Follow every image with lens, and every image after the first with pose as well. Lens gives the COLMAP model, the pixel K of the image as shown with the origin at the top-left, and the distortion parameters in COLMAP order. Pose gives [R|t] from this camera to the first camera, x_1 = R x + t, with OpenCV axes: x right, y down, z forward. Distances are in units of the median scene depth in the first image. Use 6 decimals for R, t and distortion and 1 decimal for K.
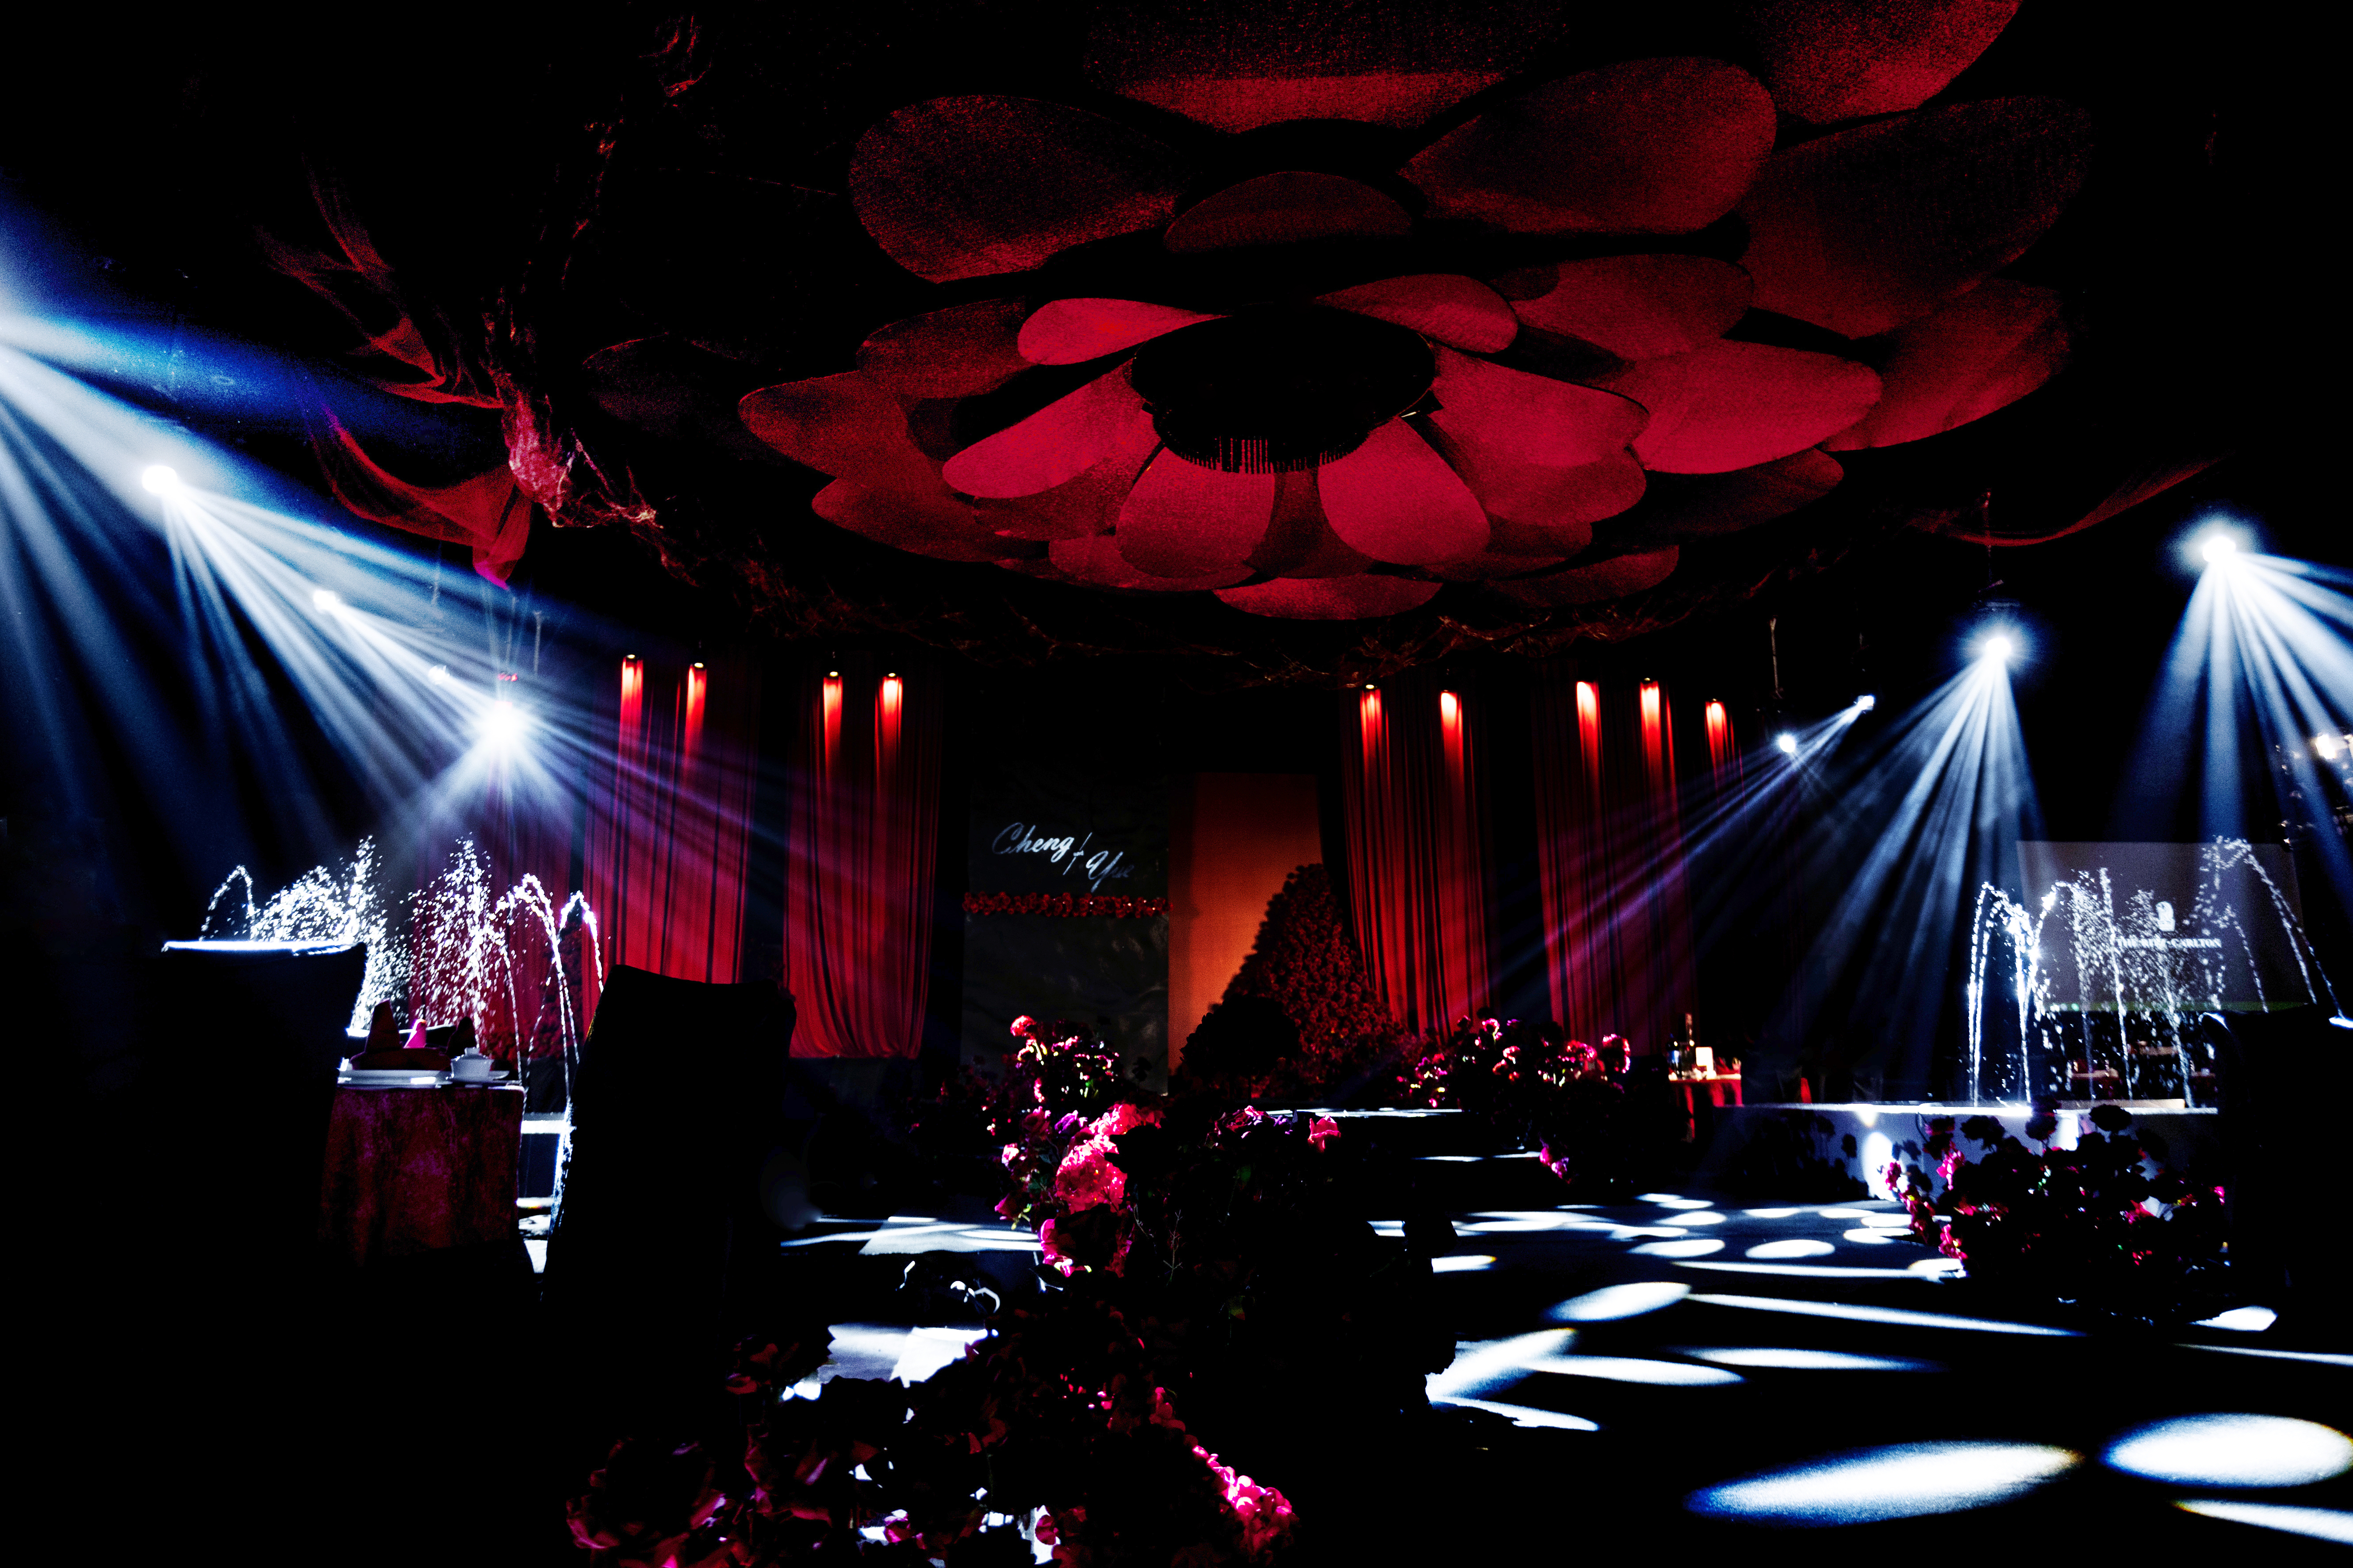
lens RADIAL K [[1585.0, 0, 1176.5], [0, 1585.0, 784.0], [0, 0, 1]] dist [-0.020399, 0.000657]
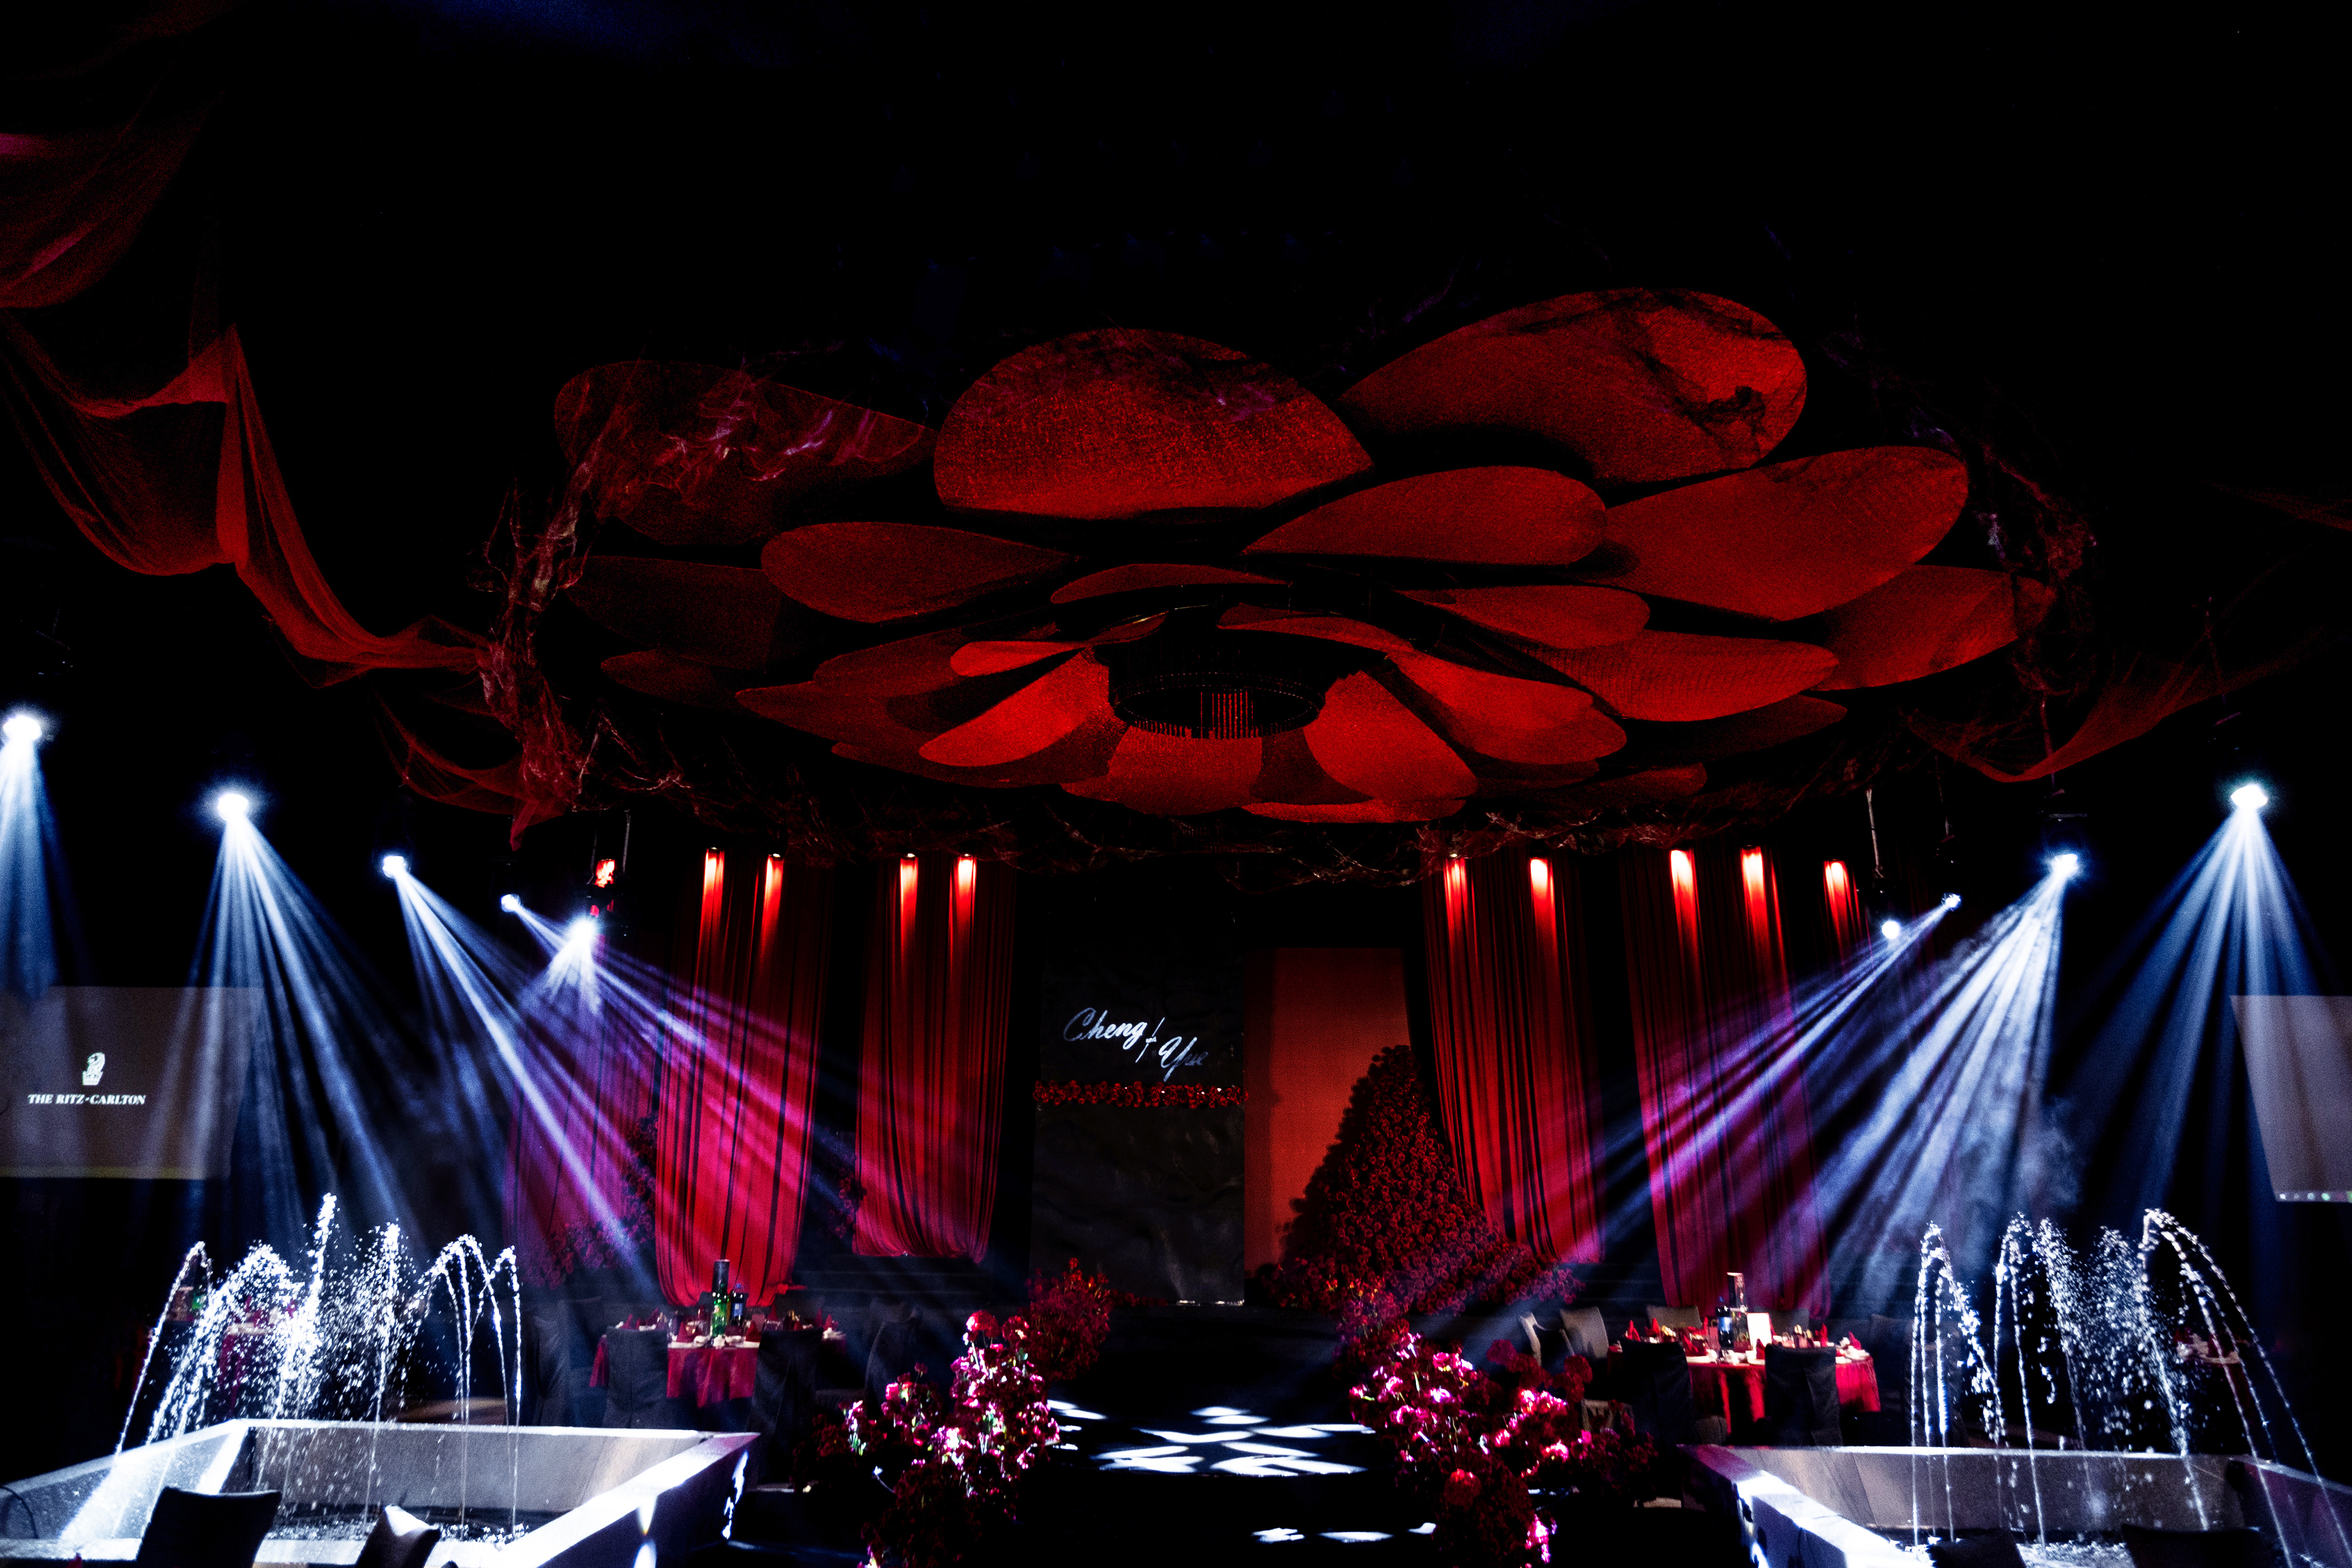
lens RADIAL K [[1662.3, 0, 1144.4], [0, 1662.3, 544.5], [0, 0, 1]] dist [-0.052569, 0.035561]
pose [[0.986816, -0.042662, -0.156125, 0.108676], [0.017058, 0.986677, -0.161795, -0.093608], [0.160947, 0.156998, 0.974396, -0.044764]]
